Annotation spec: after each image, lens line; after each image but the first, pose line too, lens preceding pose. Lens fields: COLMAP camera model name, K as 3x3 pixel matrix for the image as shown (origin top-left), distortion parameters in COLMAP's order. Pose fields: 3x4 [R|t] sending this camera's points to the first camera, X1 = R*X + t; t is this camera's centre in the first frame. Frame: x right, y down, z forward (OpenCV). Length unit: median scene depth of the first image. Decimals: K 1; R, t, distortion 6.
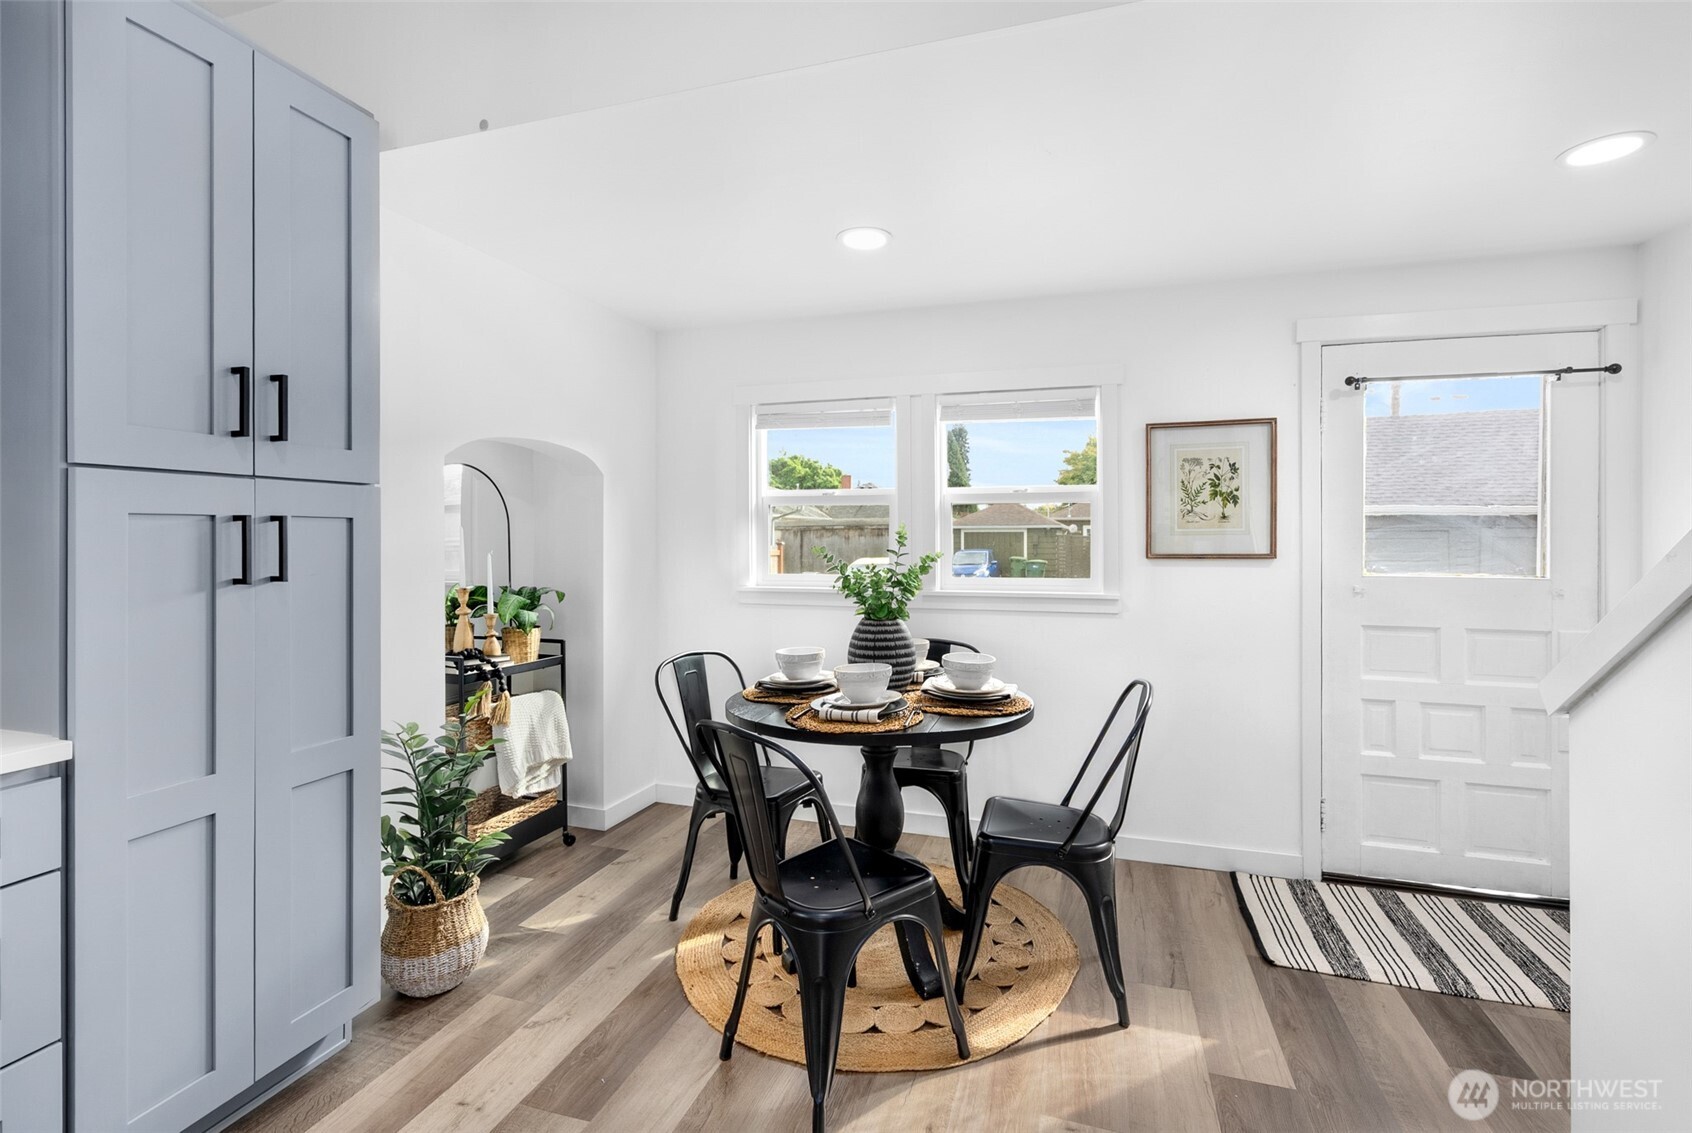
lens RADIAL K [[789.1, 0, 847.7], [0, 789.1, 548.8], [0, 0, 1]] dist [-0.001840, 0.000585]
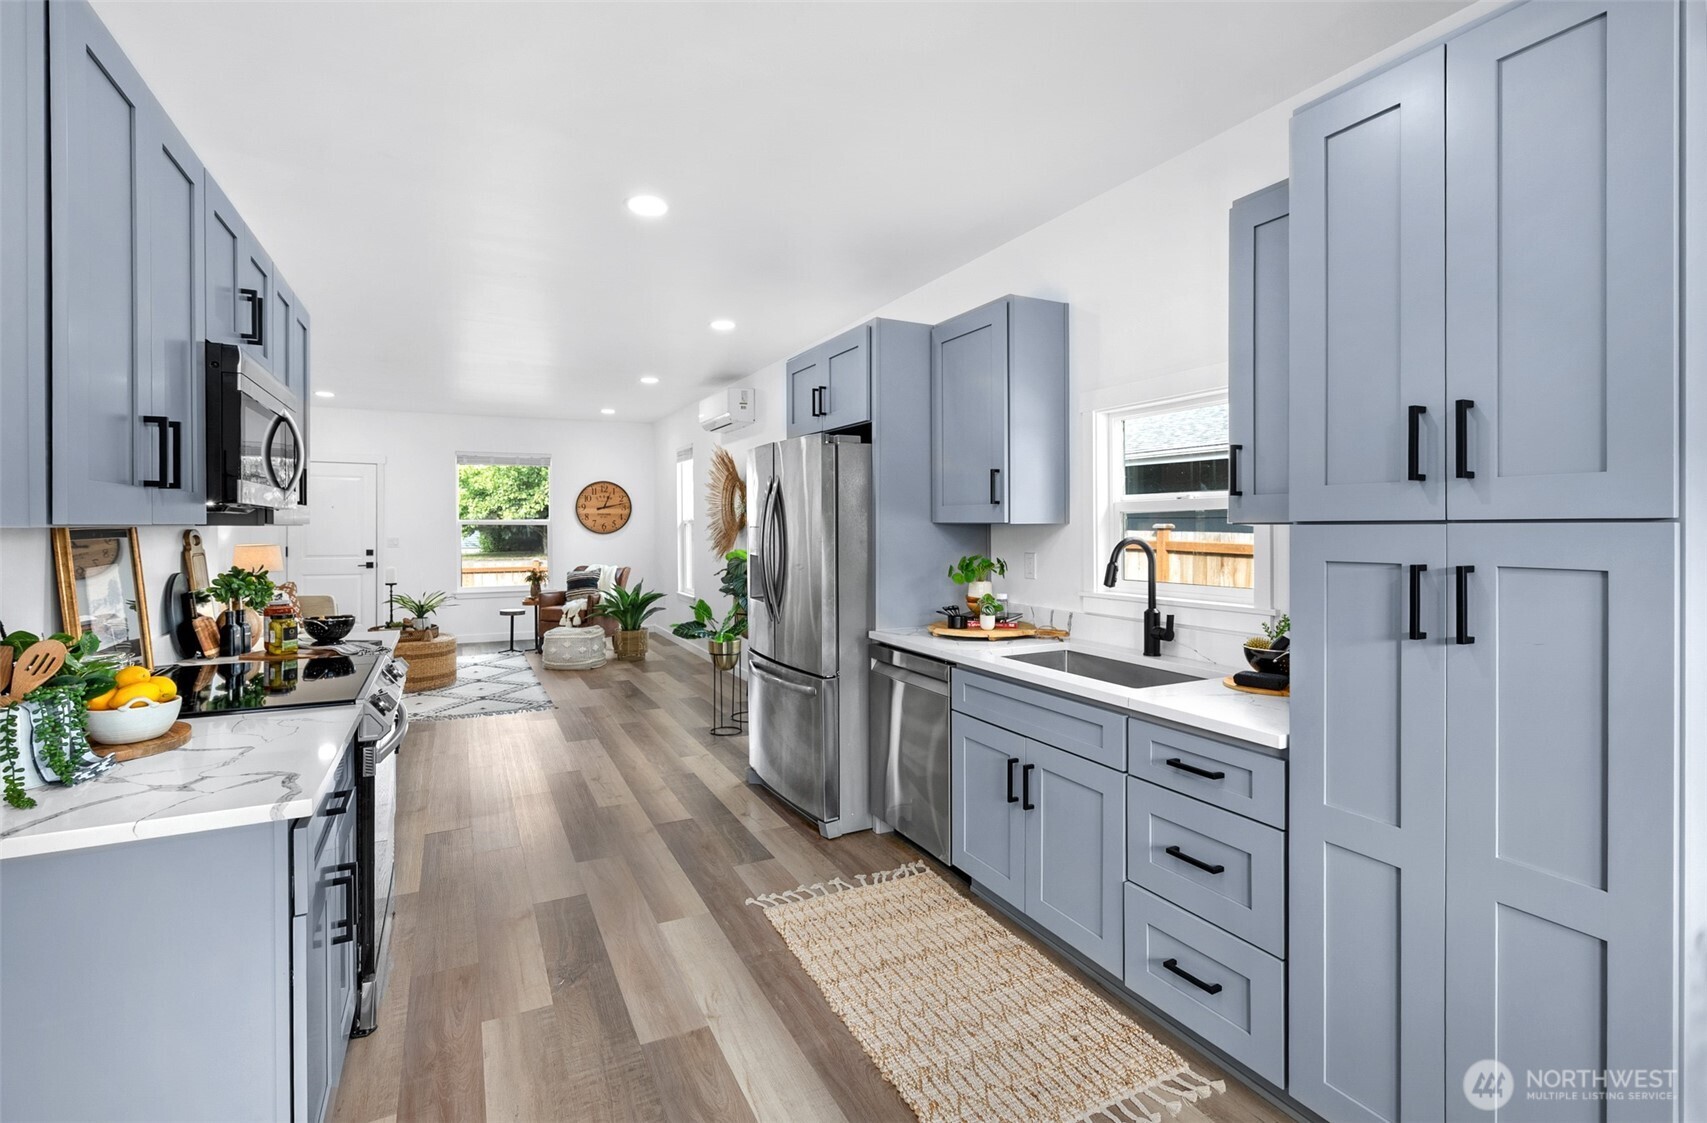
lens RADIAL K [[778.5, 0, 880.4], [0, 778.5, 528.1], [0, 0, 1]] dist [0.001288, 0.000043]
pose [[-0.696231, -0.000807, -0.717817, 0.229319], [-0.010295, 0.999908, 0.008862, -0.059032], [0.717744, 0.013560, -0.696175, 0.791496]]
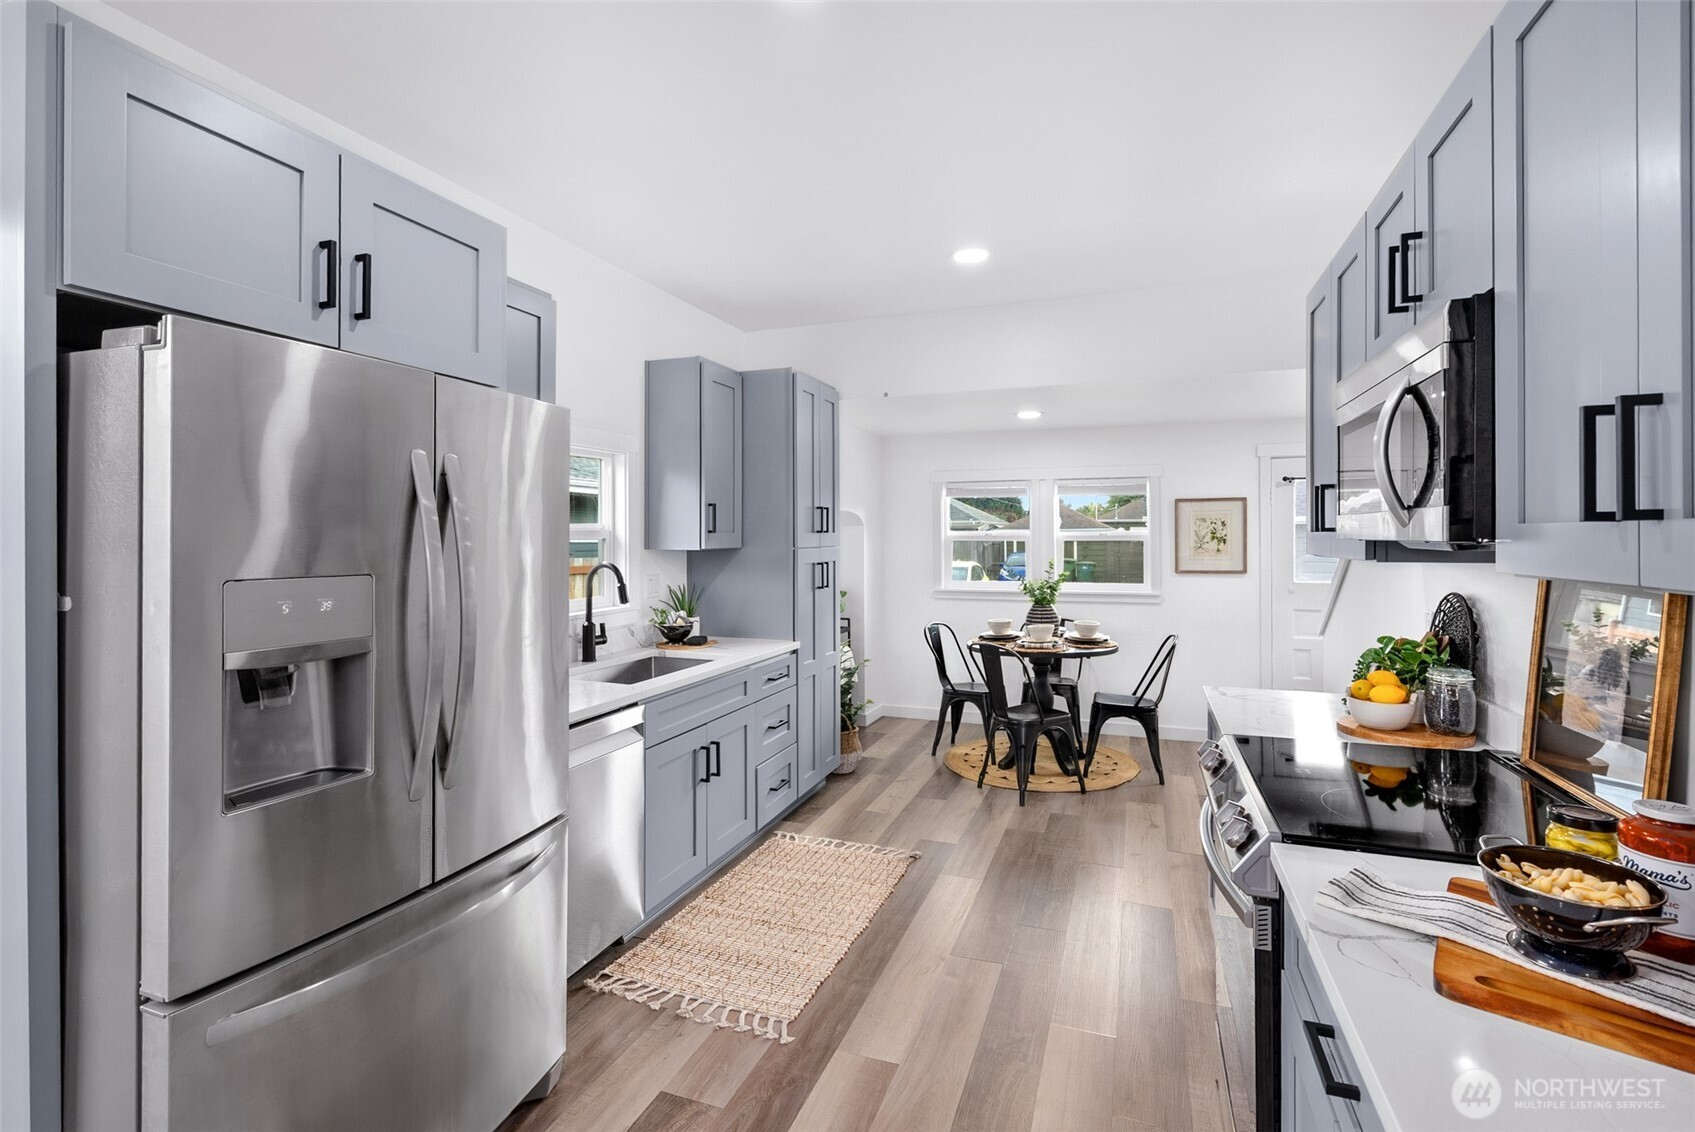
lens RADIAL K [[790.5, 0, 845.6], [0, 790.5, 549.7], [0, 0, 1]] dist [-0.001840, 0.000585]
pose [[0.998528, -0.003967, -0.054095, -0.357213], [0.004055, 0.999991, 0.001517, -0.060155], [0.054089, -0.001734, 0.998535, -1.089857]]
